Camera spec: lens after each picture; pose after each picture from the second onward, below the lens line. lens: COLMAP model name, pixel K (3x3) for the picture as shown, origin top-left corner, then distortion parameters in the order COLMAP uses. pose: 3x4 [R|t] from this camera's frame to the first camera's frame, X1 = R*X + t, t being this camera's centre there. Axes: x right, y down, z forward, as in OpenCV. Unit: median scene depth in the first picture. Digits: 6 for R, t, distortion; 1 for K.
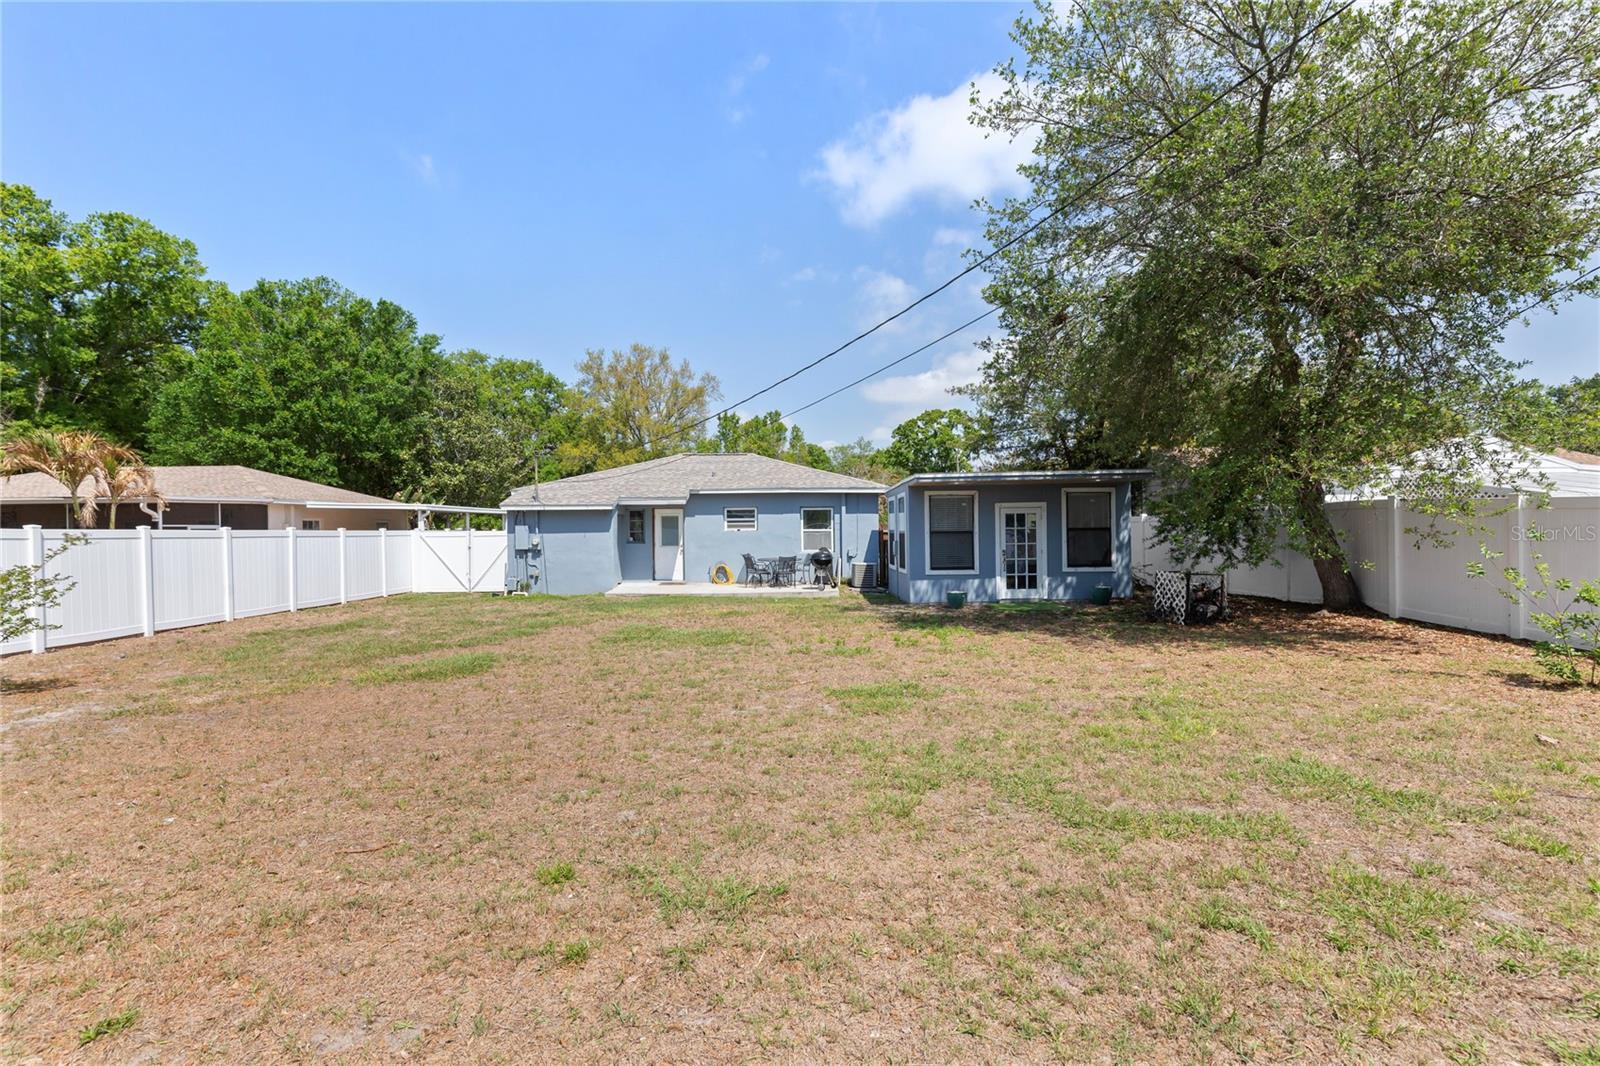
lens RADIAL K [[731.1, 0, 788.5], [0, 731.1, 531.8], [0, 0, 1]] dist [0.005468, 0.000438]
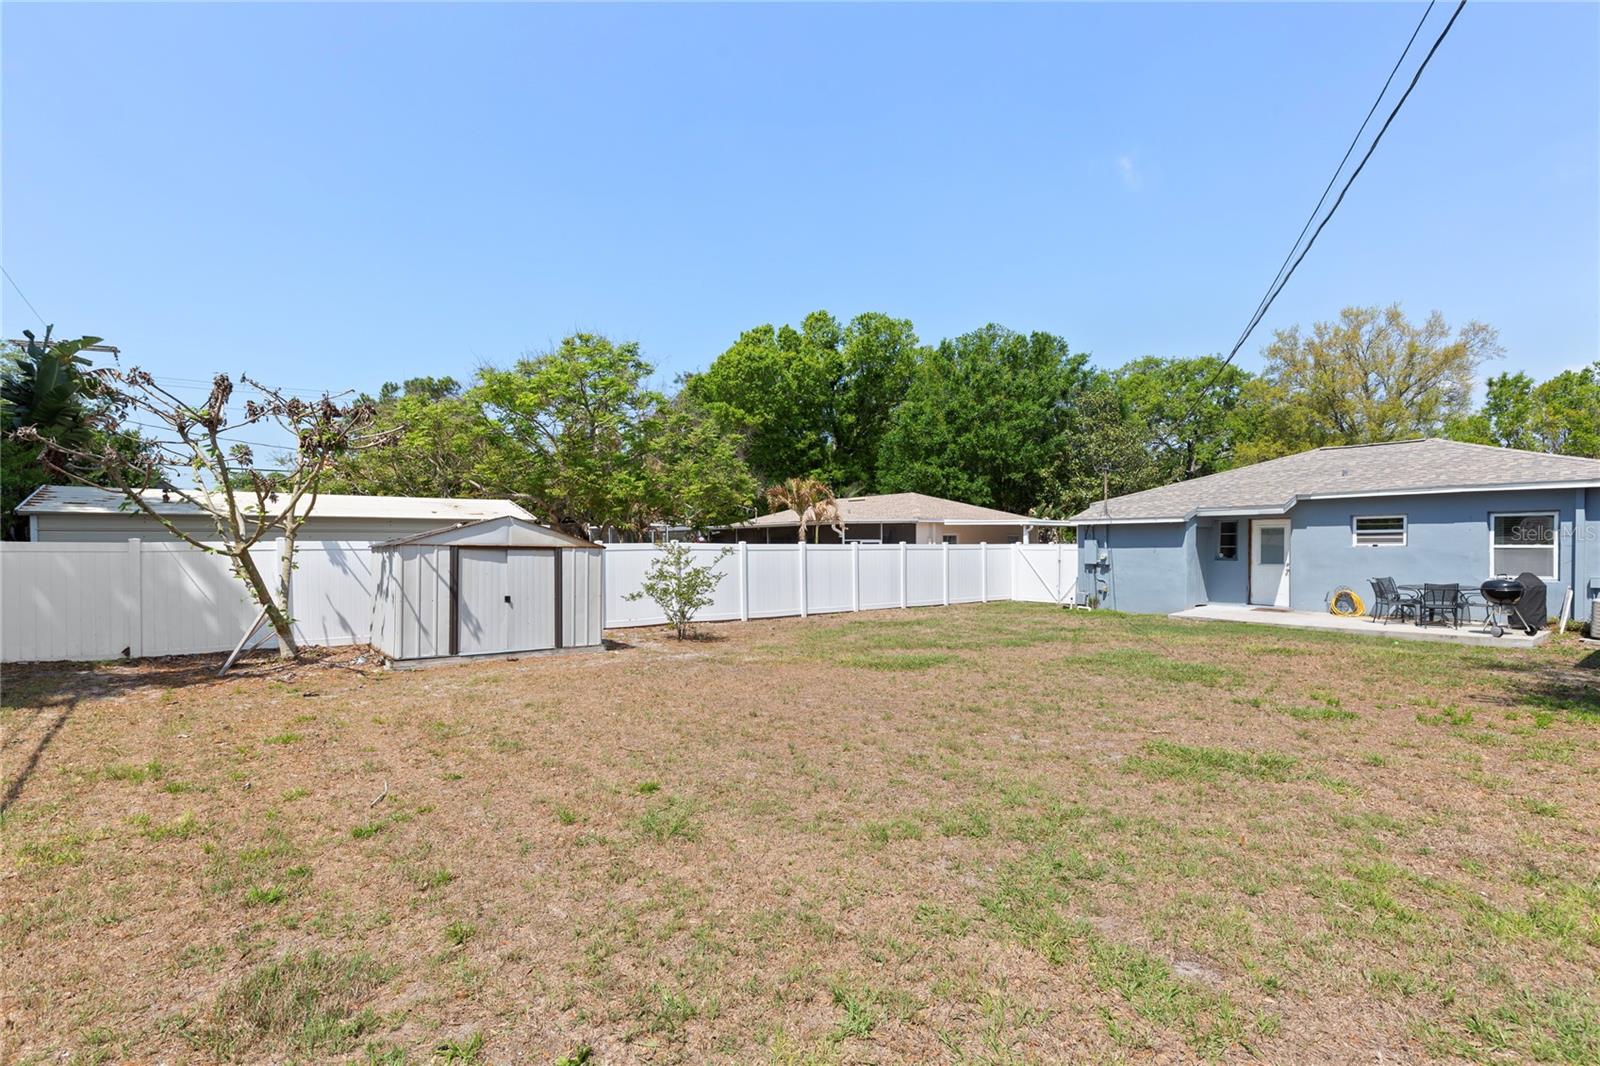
lens RADIAL K [[731.1, 0, 778.7], [0, 731.1, 563.1], [0, 0, 1]] dist [0.005468, 0.000438]
pose [[0.598762, 0.025651, -0.800516, 0.169488], [-0.002104, 0.999534, 0.030455, -0.006071], [0.800924, -0.016551, 0.598537, 0.053458]]
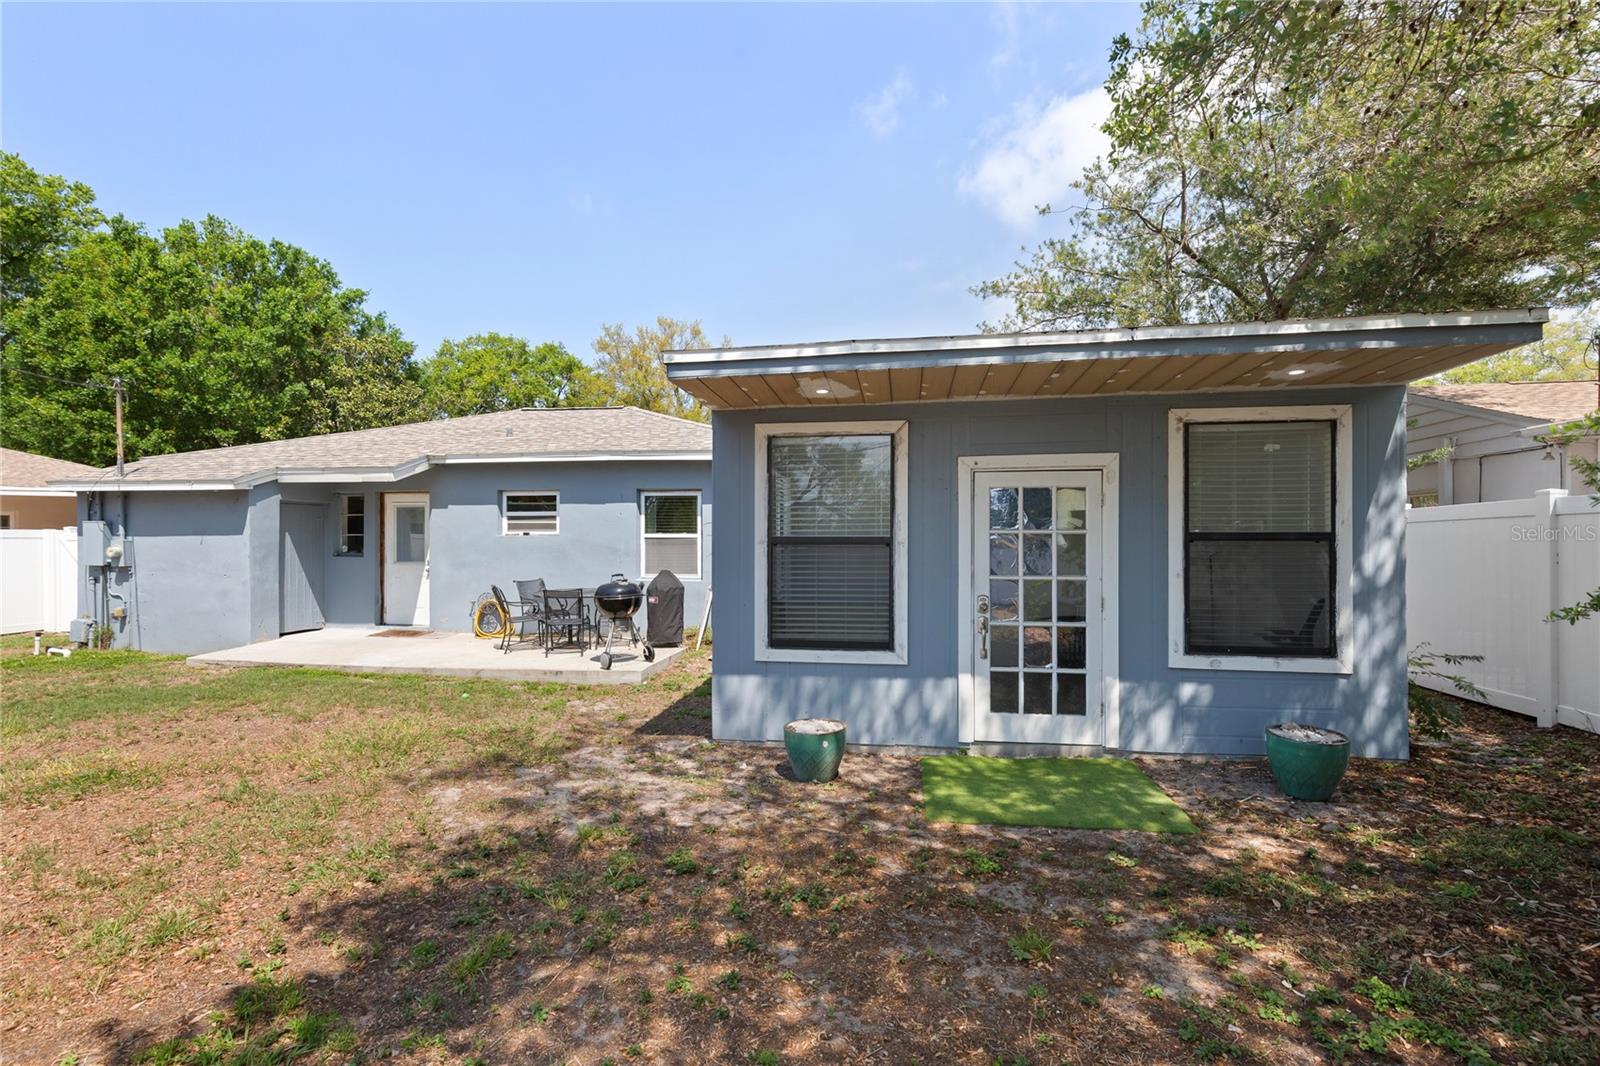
lens RADIAL K [[731.1, 0, 799.3], [0, 731.1, 541.7], [0, 0, 1]] dist [0.005468, 0.000438]
pose [[0.988755, 0.011790, -0.149077, 0.203373], [-0.011932, 0.999929, -0.000058, 0.000882], [0.149066, 0.001836, 0.988826, 0.510427]]
